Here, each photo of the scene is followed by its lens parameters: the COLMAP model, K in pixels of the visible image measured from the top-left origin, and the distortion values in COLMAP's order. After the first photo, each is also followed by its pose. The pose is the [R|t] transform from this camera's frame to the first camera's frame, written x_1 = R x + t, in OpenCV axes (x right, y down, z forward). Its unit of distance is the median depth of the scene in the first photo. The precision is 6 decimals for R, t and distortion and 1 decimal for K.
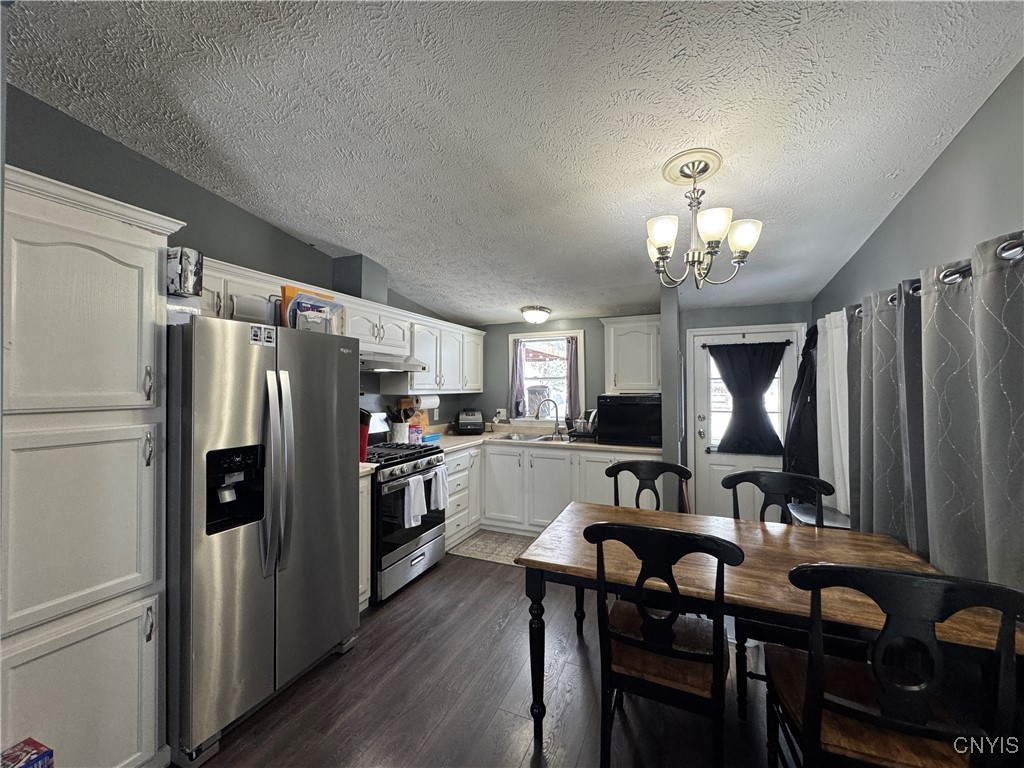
lens RADIAL K [[407.1, 0, 512.5], [0, 407.1, 382.7], [0, 0, 1]] dist [-0.003787, 0.000773]
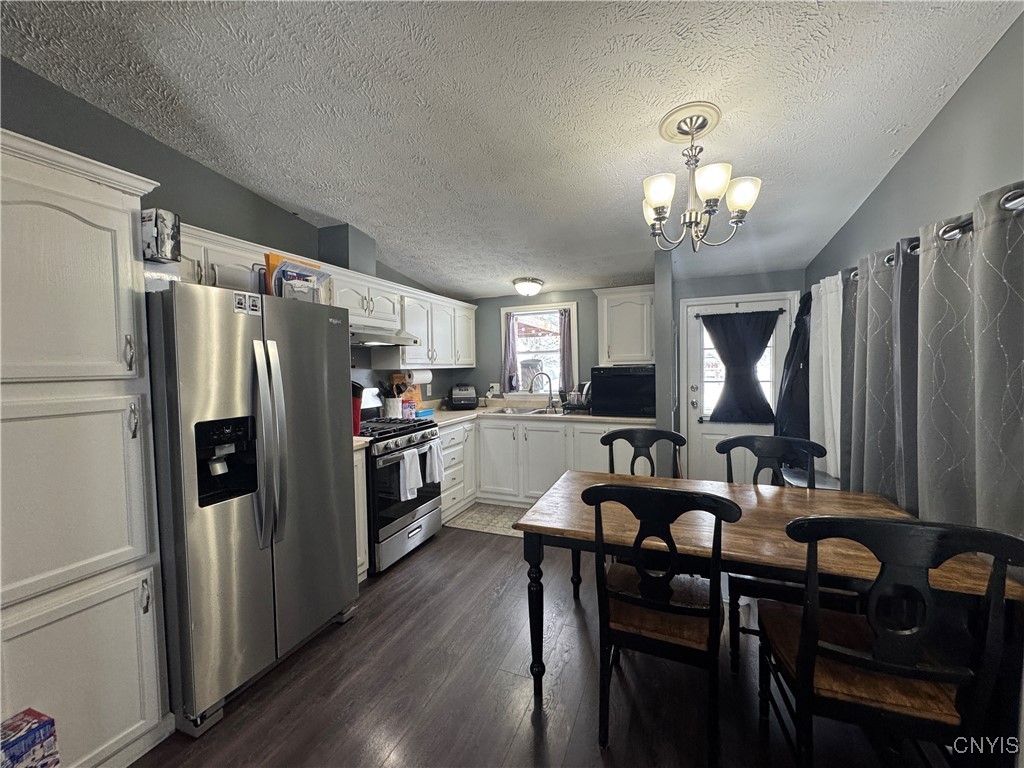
lens RADIAL K [[407.1, 0, 512.5], [0, 407.1, 382.4], [0, 0, 1]] dist [-0.003787, 0.000773]
pose [[0.999677, -0.016068, 0.019695, -0.007072], [0.015048, 0.998590, 0.050910, 0.025715], [-0.020485, -0.050597, 0.998509, 0.012835]]
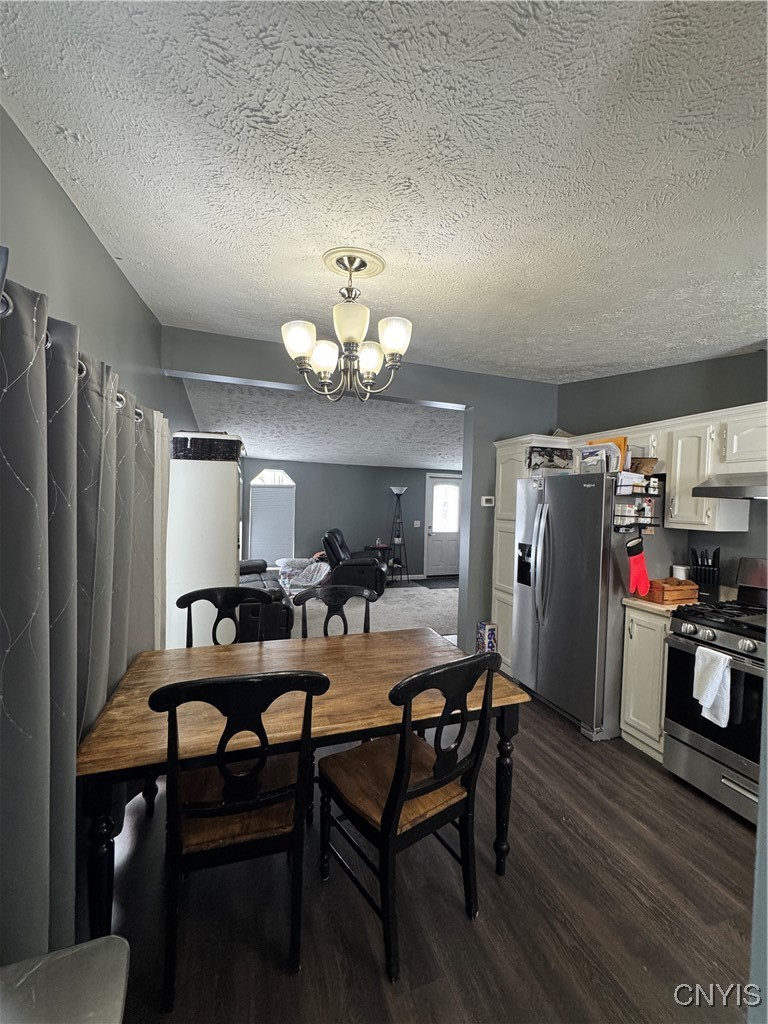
lens RADIAL K [[407.1, 0, 382.9], [0, 407.1, 510.4], [0, 0, 1]] dist [-0.003787, 0.000773]
pose [[-0.743526, -0.005042, -0.668688, 0.885607], [-0.016699, 0.999800, 0.011029, -0.008553], [0.668498, 0.019367, -0.743462, 1.556203]]
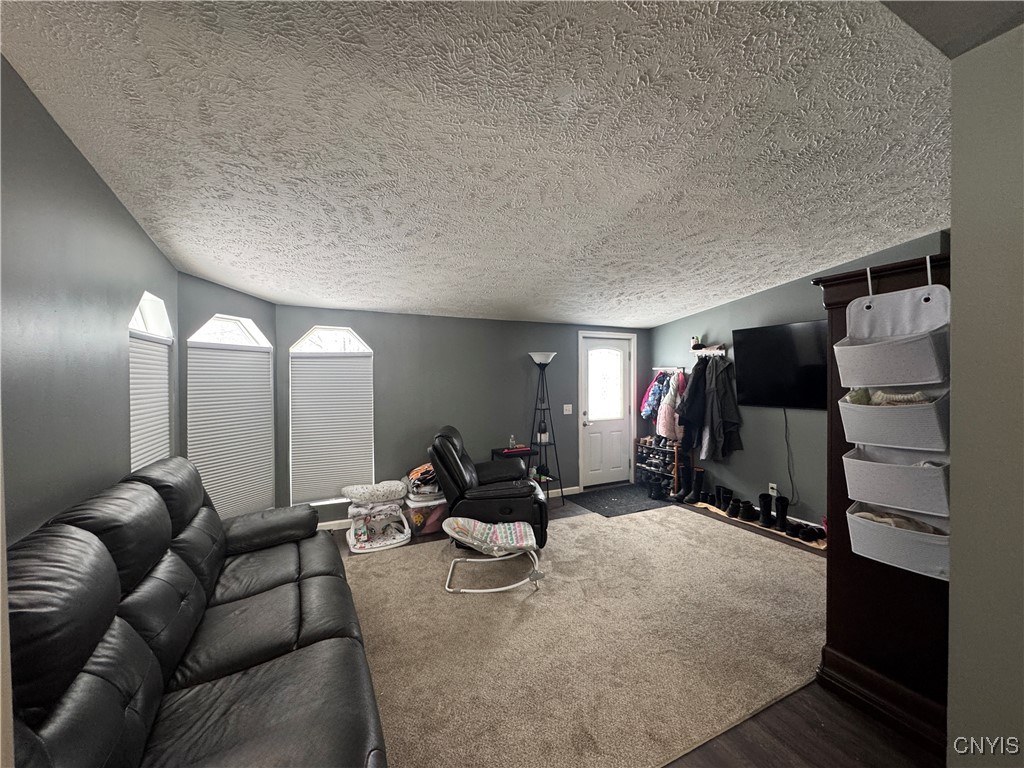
lens RADIAL K [[407.1, 0, 510.4], [0, 407.1, 386.4], [0, 0, 1]] dist [-0.003787, 0.000773]
pose [[-0.660712, 0.020377, -0.750363, 0.149730], [0.016343, 0.999785, 0.012759, -0.022547], [0.750462, -0.003833, -0.660903, 0.245557]]
